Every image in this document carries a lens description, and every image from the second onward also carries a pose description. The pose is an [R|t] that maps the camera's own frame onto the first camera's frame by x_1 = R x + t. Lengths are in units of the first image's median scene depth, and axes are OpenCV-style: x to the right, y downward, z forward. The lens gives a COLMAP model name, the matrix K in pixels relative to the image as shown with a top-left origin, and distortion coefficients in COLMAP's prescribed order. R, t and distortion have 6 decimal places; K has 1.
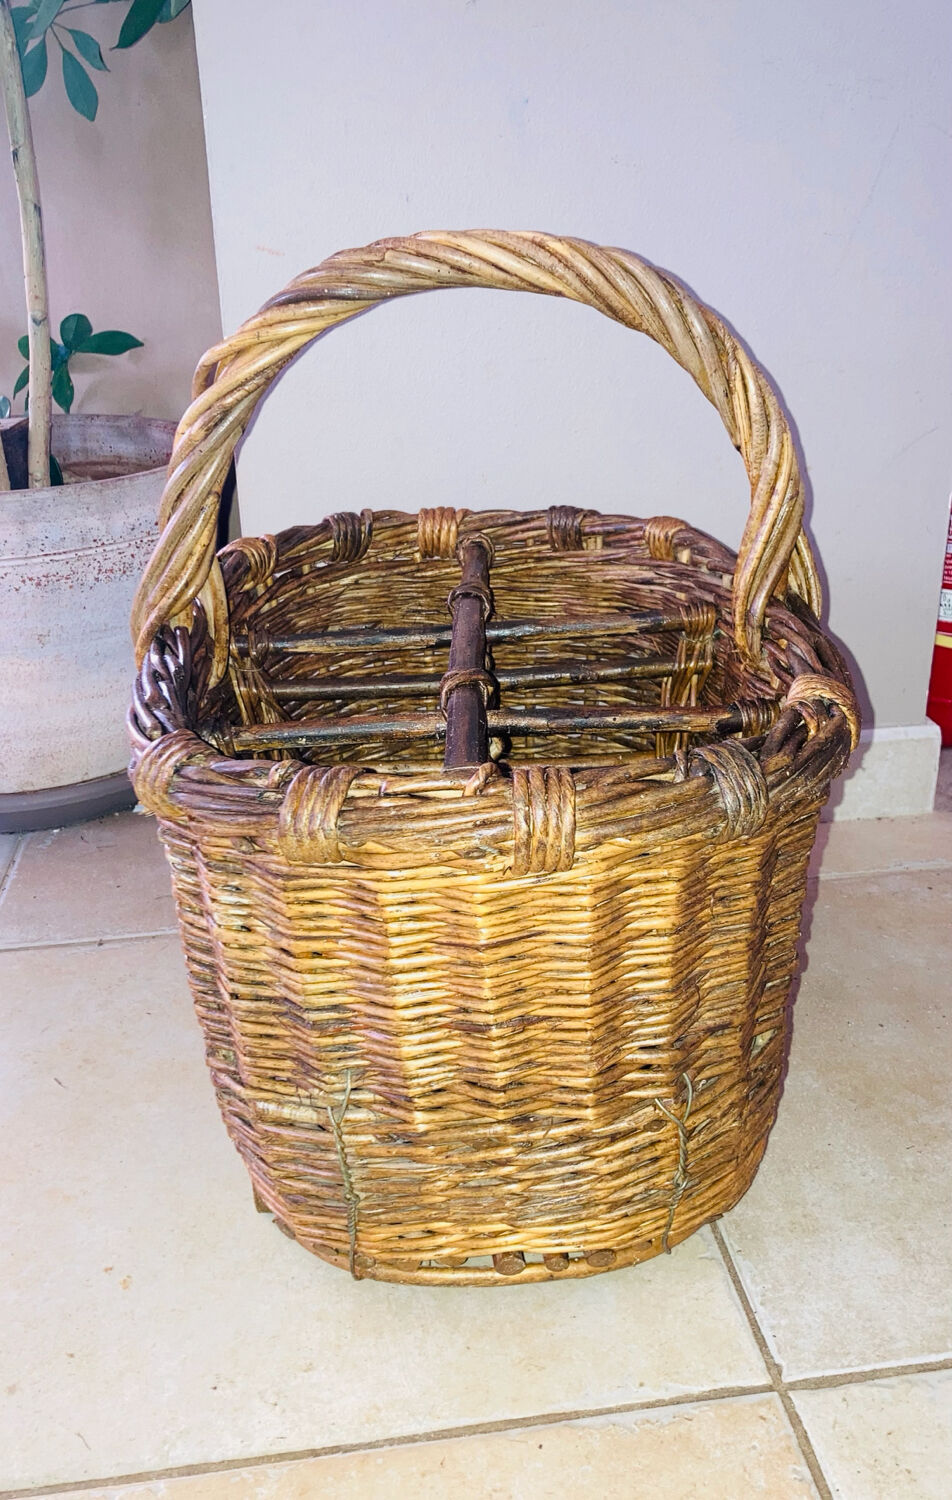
lens RADIAL K [[1227.4, 0, 499.7], [0, 1227.4, 749.5], [0, 0, 1]] dist [0.003499, 0.021297]
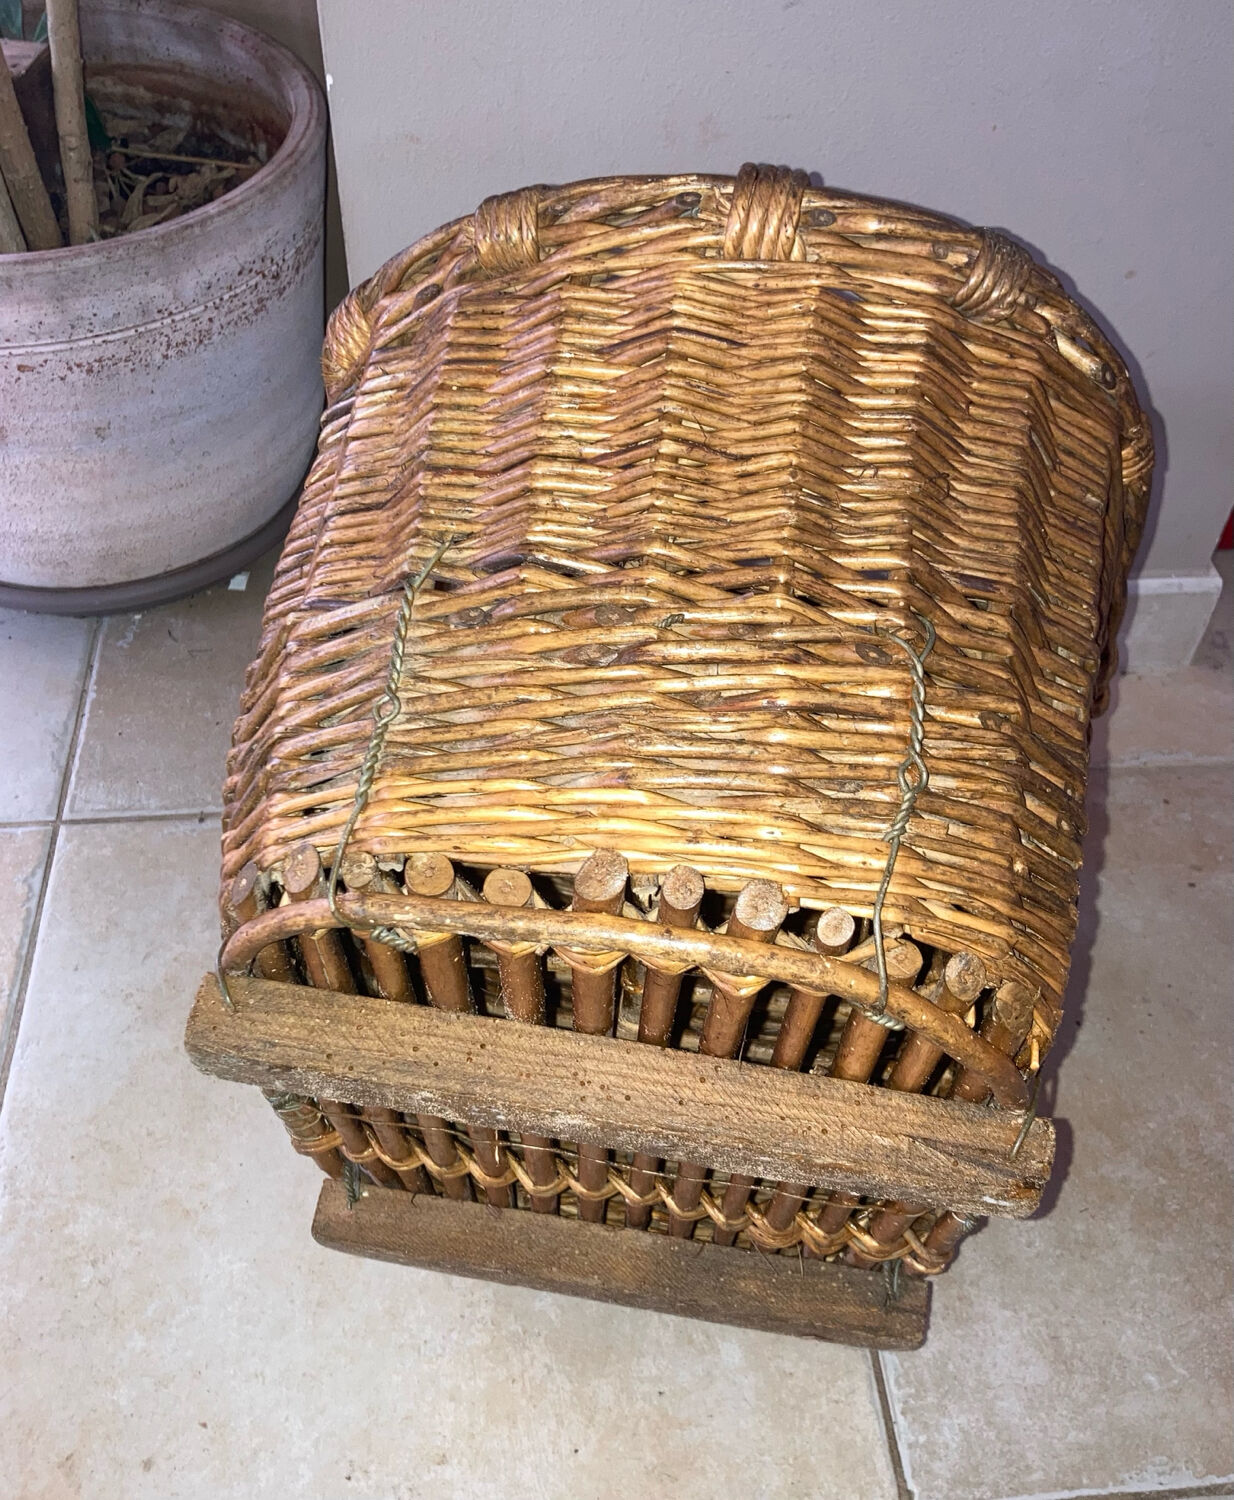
lens RADIAL K [[1379.6, 0, 636.1], [0, 1379.6, 753.2], [0, 0, 1]] dist [0.006885, 0.000000]
pose [[0.997430, 0.071156, 0.008361, -0.043217], [-0.068142, 0.906122, 0.417492, -0.445350], [0.022131, -0.416989, 0.908642, 0.199281]]
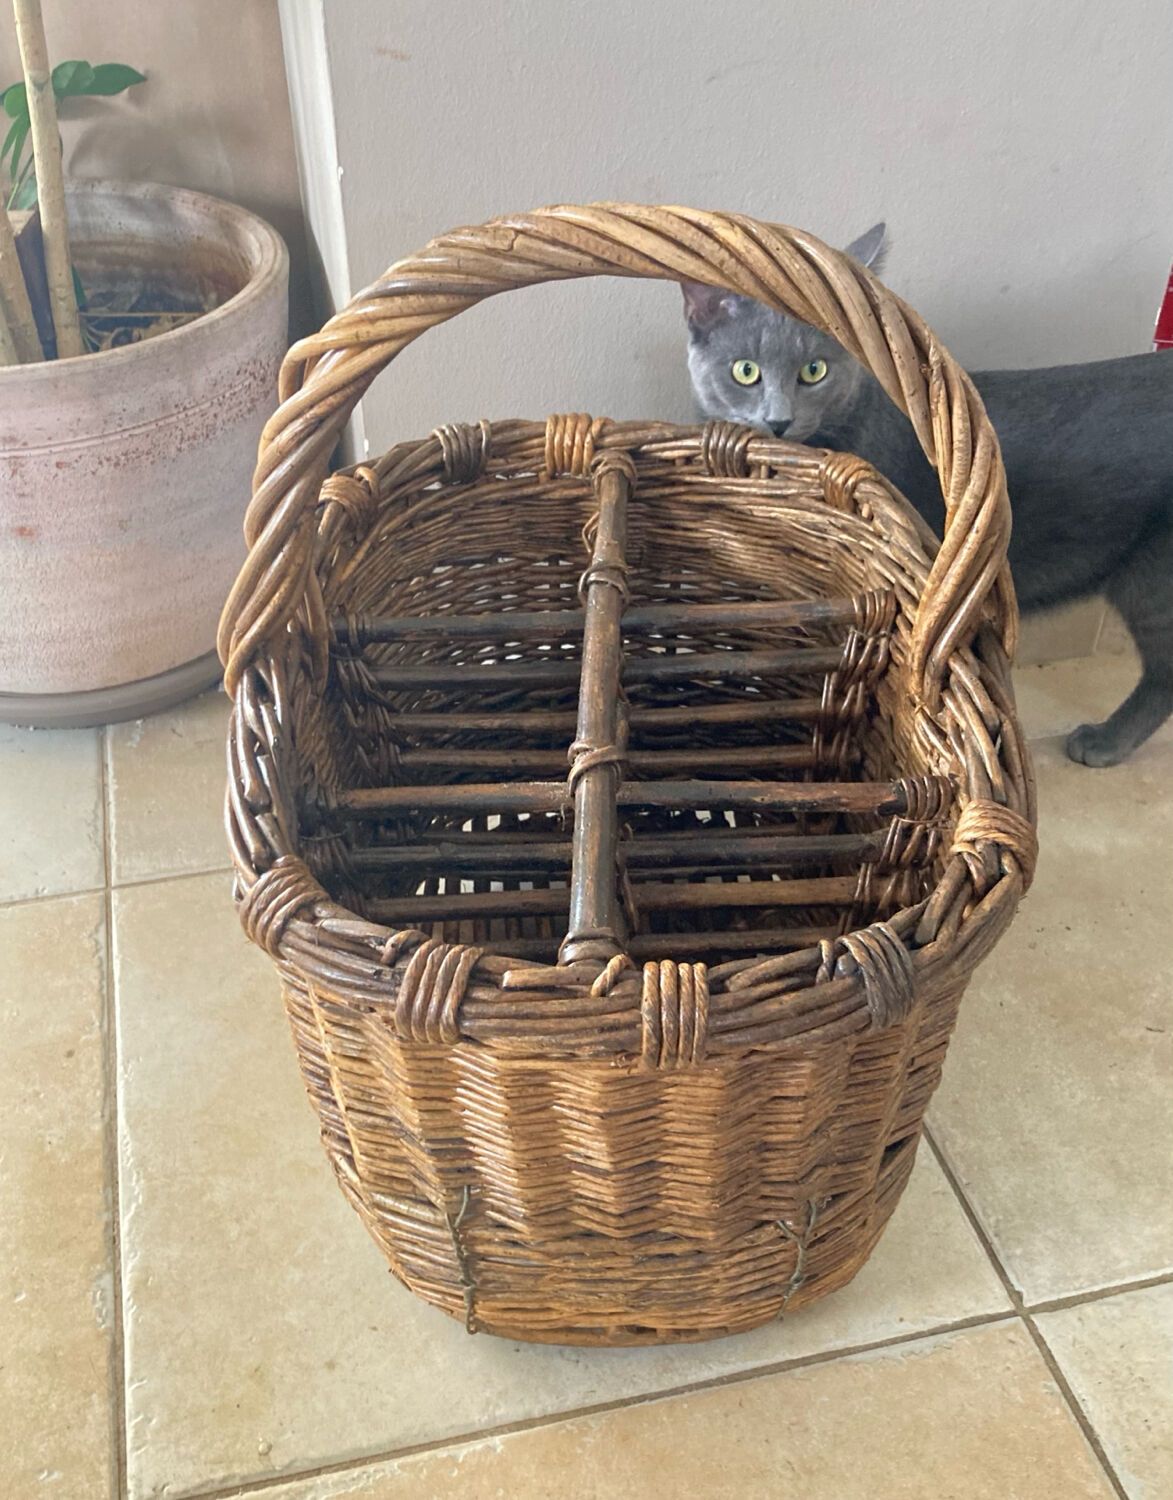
lens RADIAL K [[1439.6, 0, 557.2], [0, 1439.6, 846.4], [0, 0, 1]] dist [-0.001648, 0.000000]
pose [[0.996238, -0.053247, 0.068373, -0.228915], [0.030332, 0.953313, 0.300458, -0.256088], [-0.081180, -0.297254, 0.951341, -0.074498]]
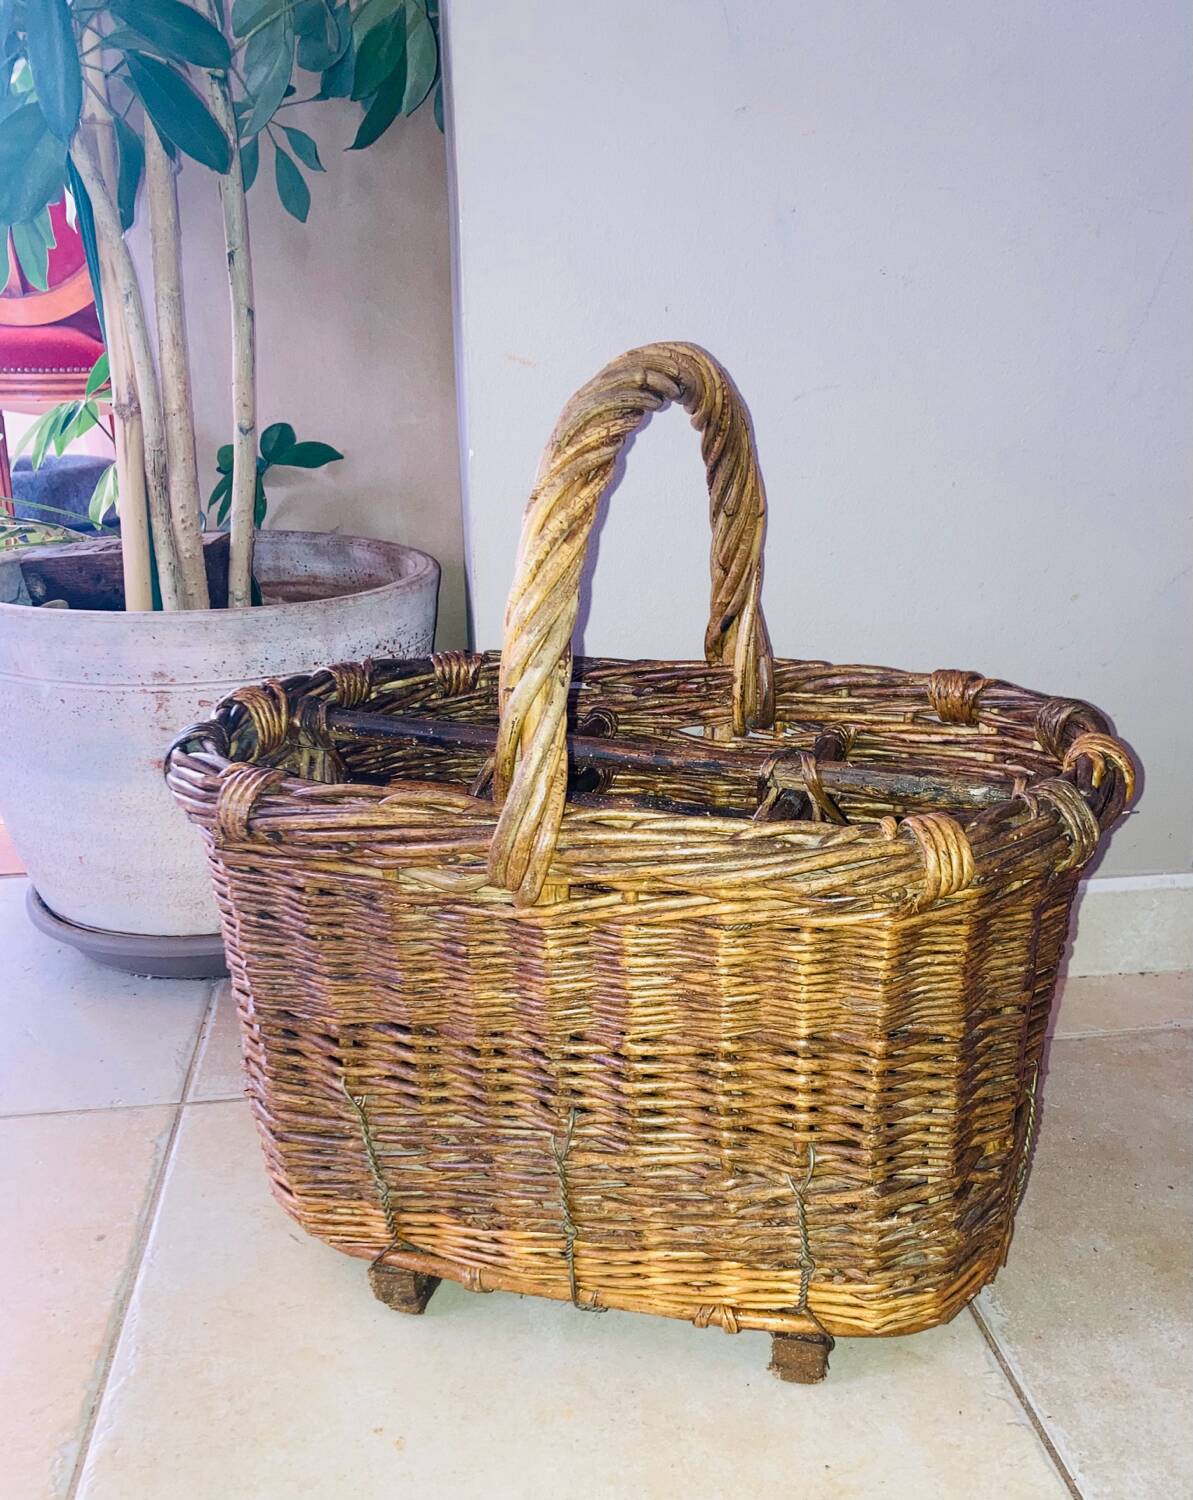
lens RADIAL K [[1378.9, 0, 647.9], [0, 1378.9, 860.4], [0, 0, 1]] dist [0.014651, 0.000000]
pose [[0.999889, 0.012029, 0.008770, -0.124983], [-0.011674, 0.999153, -0.039446, 0.027917], [-0.009237, 0.039340, 0.999183, -0.069764]]
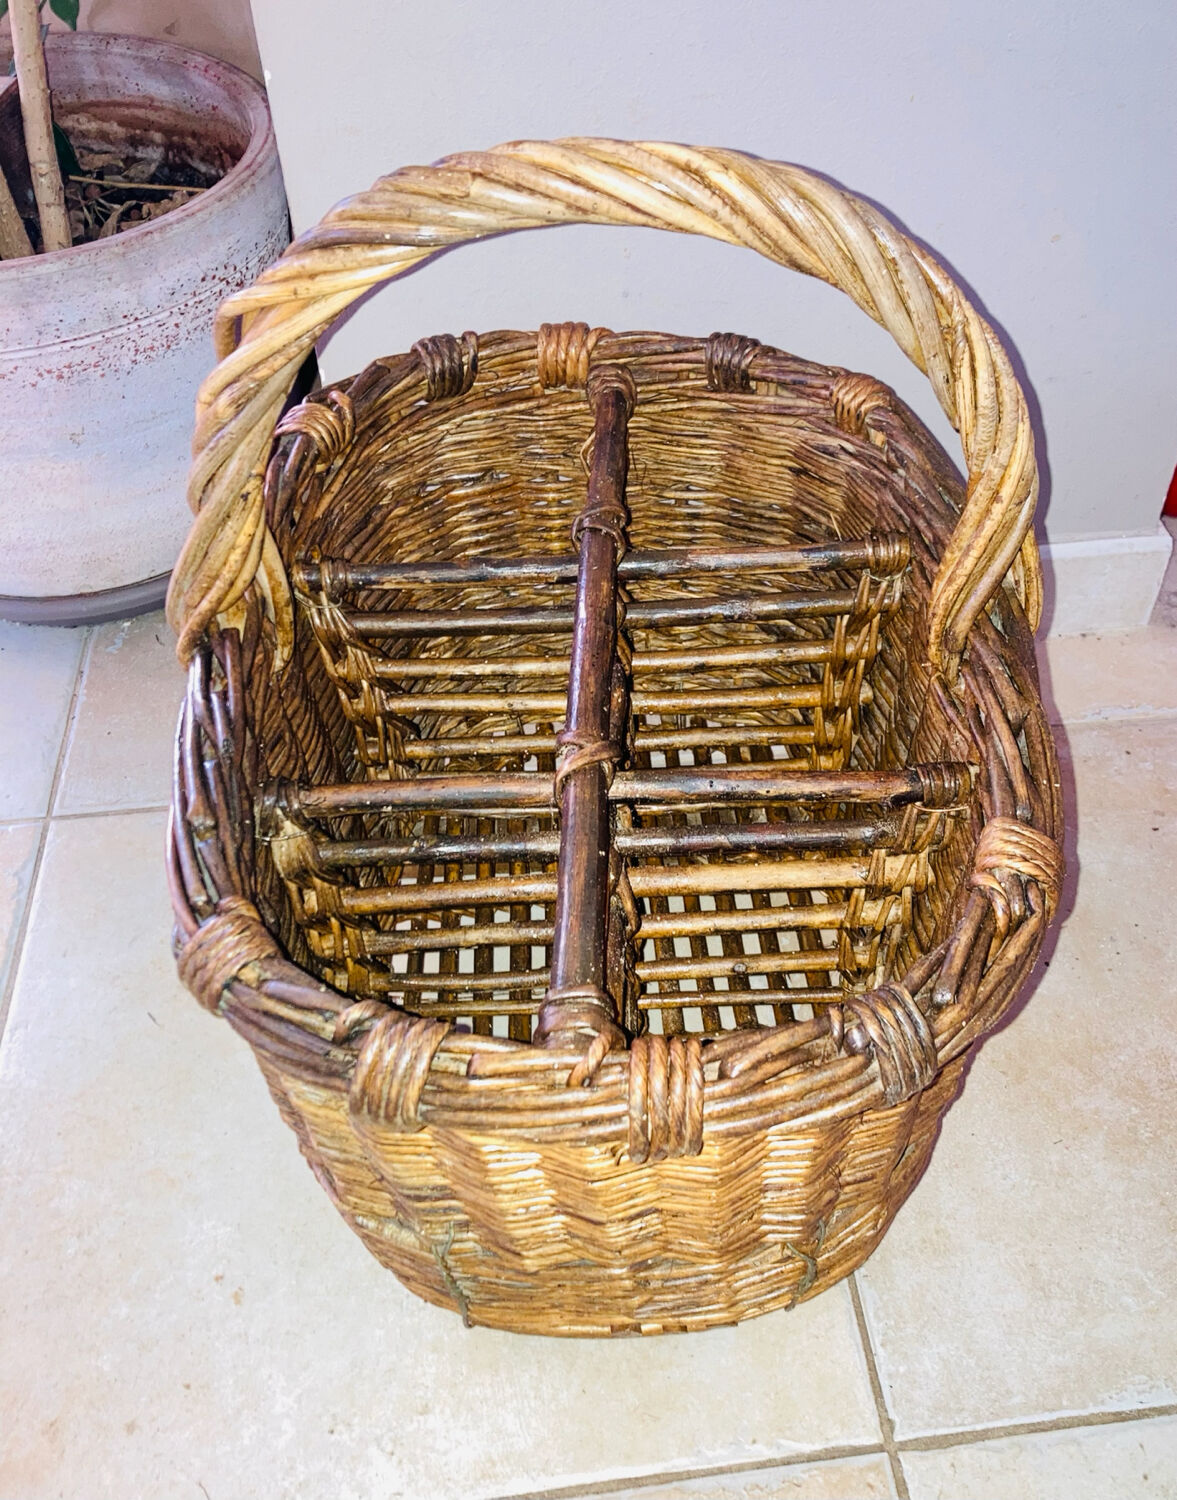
lens RADIAL K [[1333.1, 0, 654.8], [0, 1333.1, 743.4], [0, 0, 1]] dist [-0.020575, 0.053896]
pose [[0.999679, 0.025214, 0.002584, 0.014563], [-0.024276, 0.923150, 0.383673, -0.377687], [0.007288, -0.383613, 0.923465, 0.184726]]
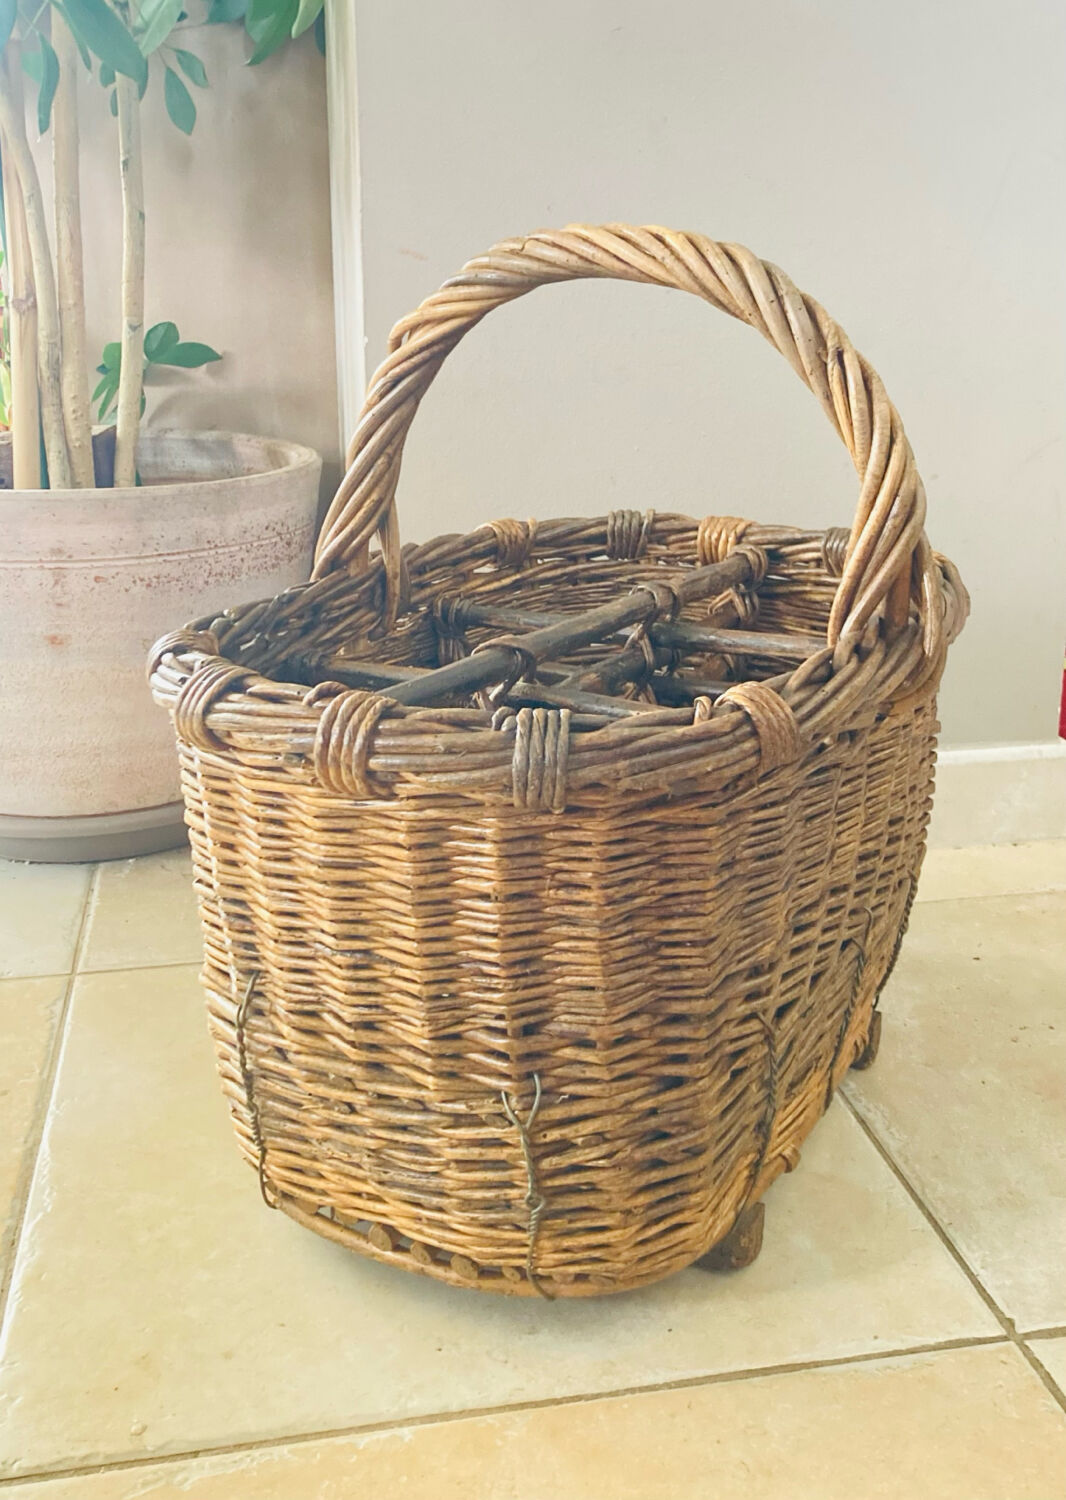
lens RADIAL K [[1466.0, 0, 549.1], [0, 1466.0, 656.9], [0, 0, 1]] dist [0.031555, 0.000000]
pose [[0.998625, 0.004717, 0.052216, -0.183961], [0.003052, 0.989027, -0.147705, 0.134026], [-0.052340, 0.147661, 0.987652, -0.203417]]
